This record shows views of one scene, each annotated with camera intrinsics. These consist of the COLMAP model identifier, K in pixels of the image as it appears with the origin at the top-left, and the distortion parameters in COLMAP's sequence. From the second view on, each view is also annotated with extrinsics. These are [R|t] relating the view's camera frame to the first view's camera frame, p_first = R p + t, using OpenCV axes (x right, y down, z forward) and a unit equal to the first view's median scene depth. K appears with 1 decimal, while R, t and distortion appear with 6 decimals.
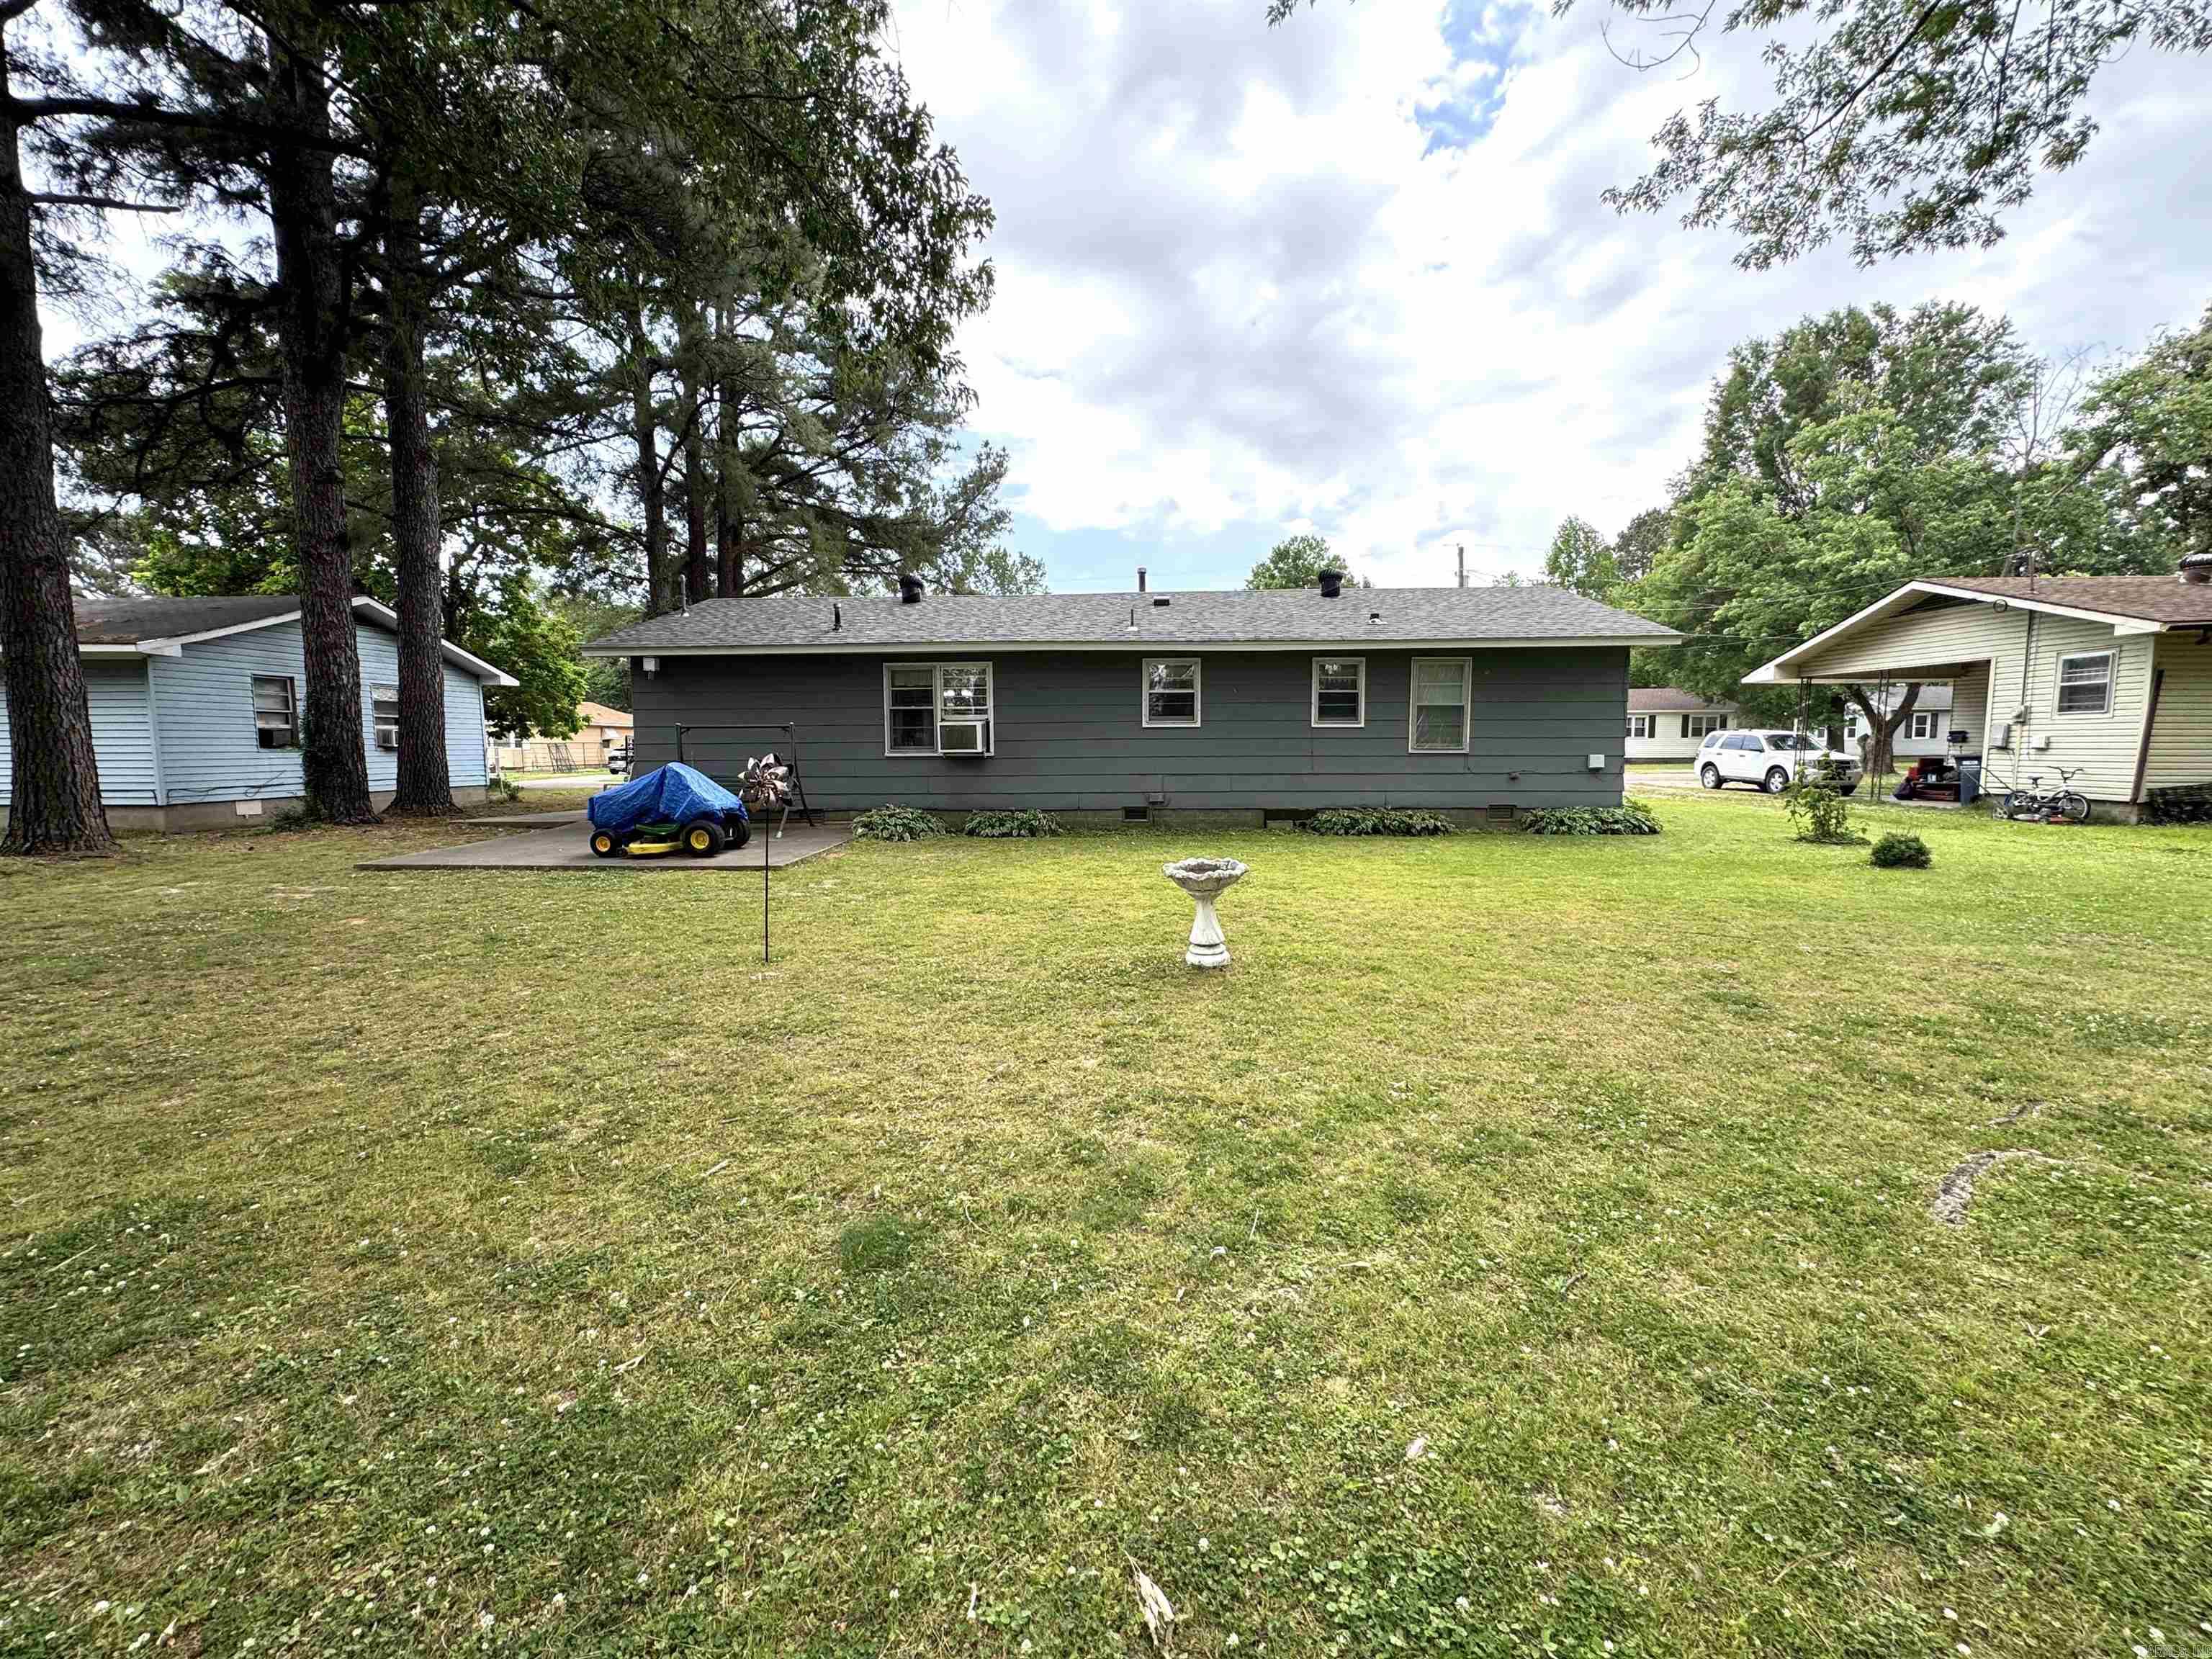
lens RADIAL K [[864.0, 0, 1106.0], [0, 864.0, 829.5], [0, 0, 1]] dist [-0.001457, -0.000036]
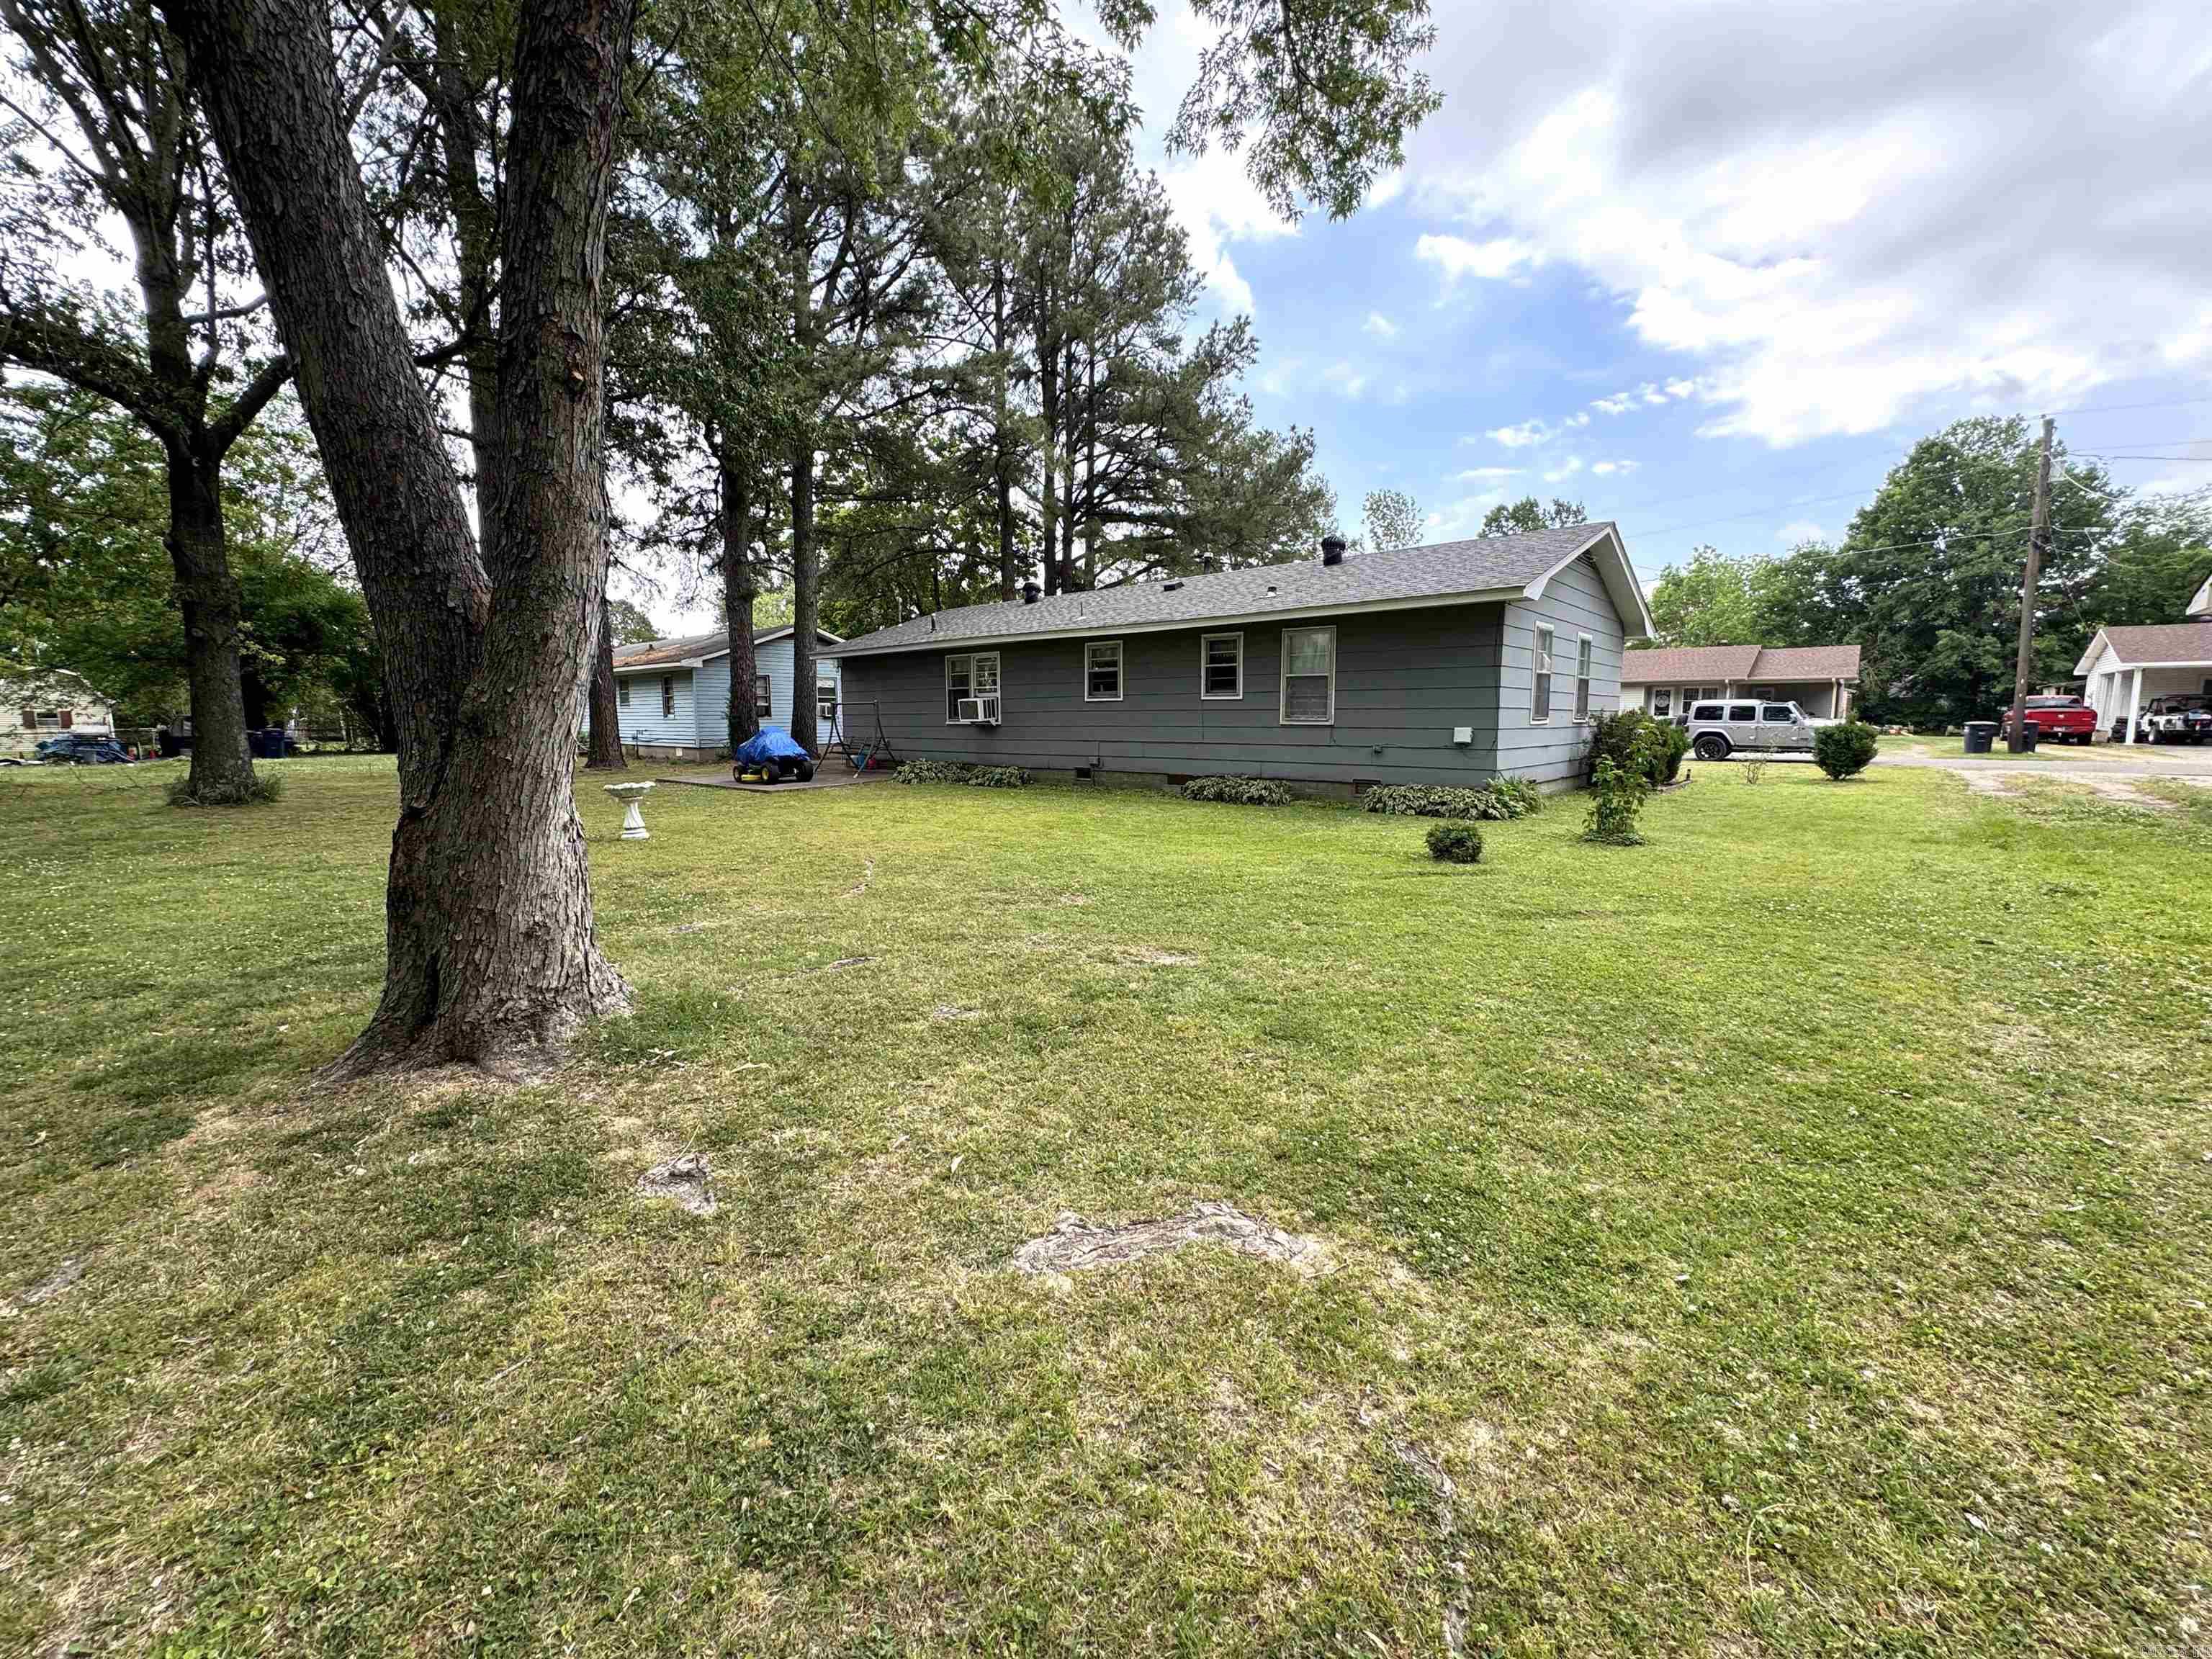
lens RADIAL K [[864.0, 0, 1106.0], [0, 864.0, 829.5], [0, 0, 1]] dist [-0.001457, -0.000036]
pose [[0.800853, 0.080486, -0.593428, 0.801116], [-0.060641, 0.996733, 0.053348, -0.007501], [0.595783, -0.006738, 0.803117, 0.066303]]
